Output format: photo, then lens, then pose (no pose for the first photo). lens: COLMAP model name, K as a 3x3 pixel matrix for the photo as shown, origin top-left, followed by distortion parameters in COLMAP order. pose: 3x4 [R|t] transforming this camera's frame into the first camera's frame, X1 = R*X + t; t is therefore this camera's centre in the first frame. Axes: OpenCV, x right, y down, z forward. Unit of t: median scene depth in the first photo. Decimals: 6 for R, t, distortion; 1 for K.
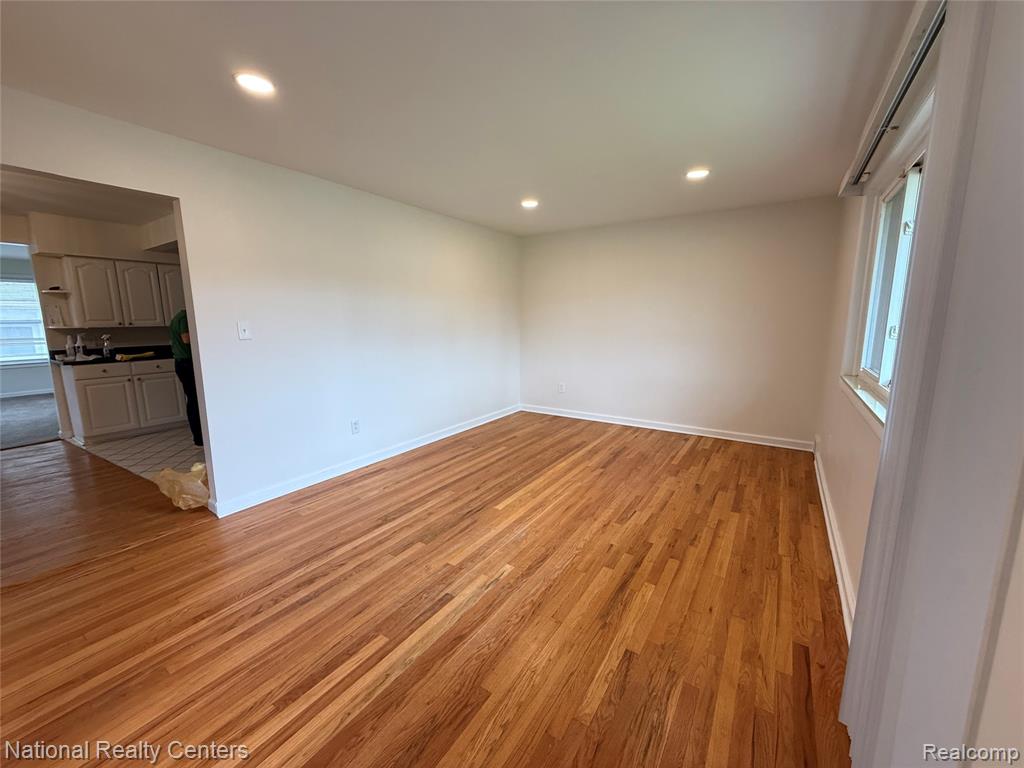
lens RADIAL K [[408.4, 0, 512.6], [0, 408.4, 383.9], [0, 0, 1]] dist [-0.002019, 0.000219]
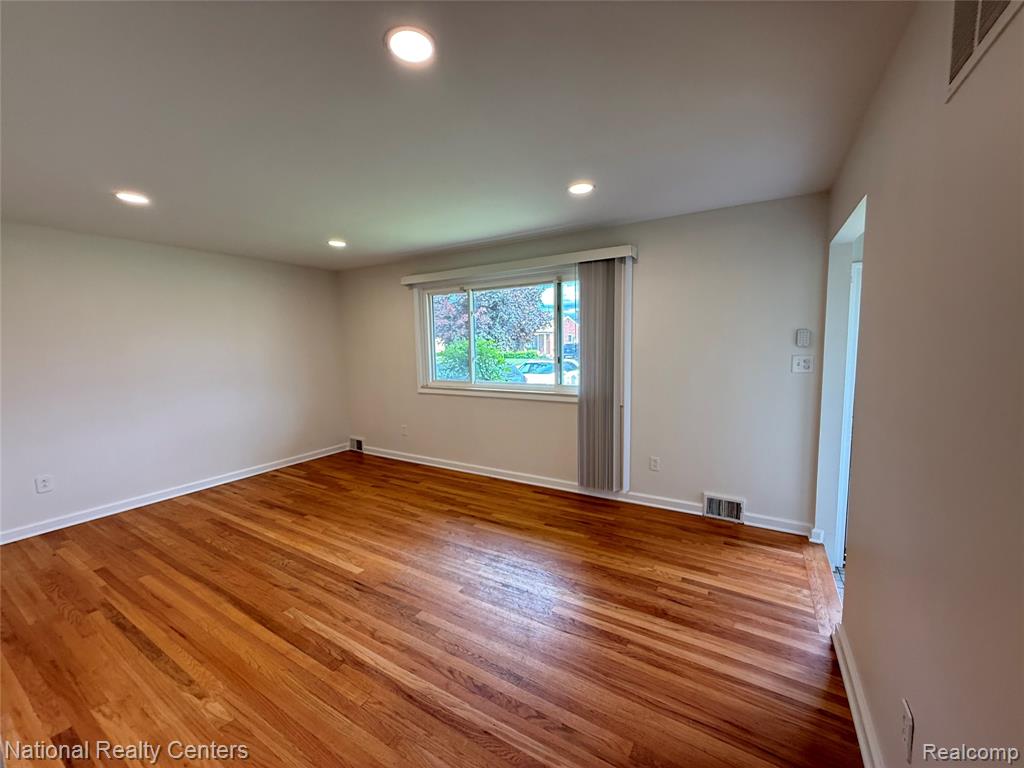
lens RADIAL K [[408.4, 0, 512.6], [0, 408.4, 383.9], [0, 0, 1]] dist [-0.002019, 0.000219]
pose [[-0.042090, -0.095853, 0.994505, -0.772826], [0.181245, 0.978140, 0.101947, -0.111421], [-0.982537, 0.184540, -0.023797, 0.525786]]
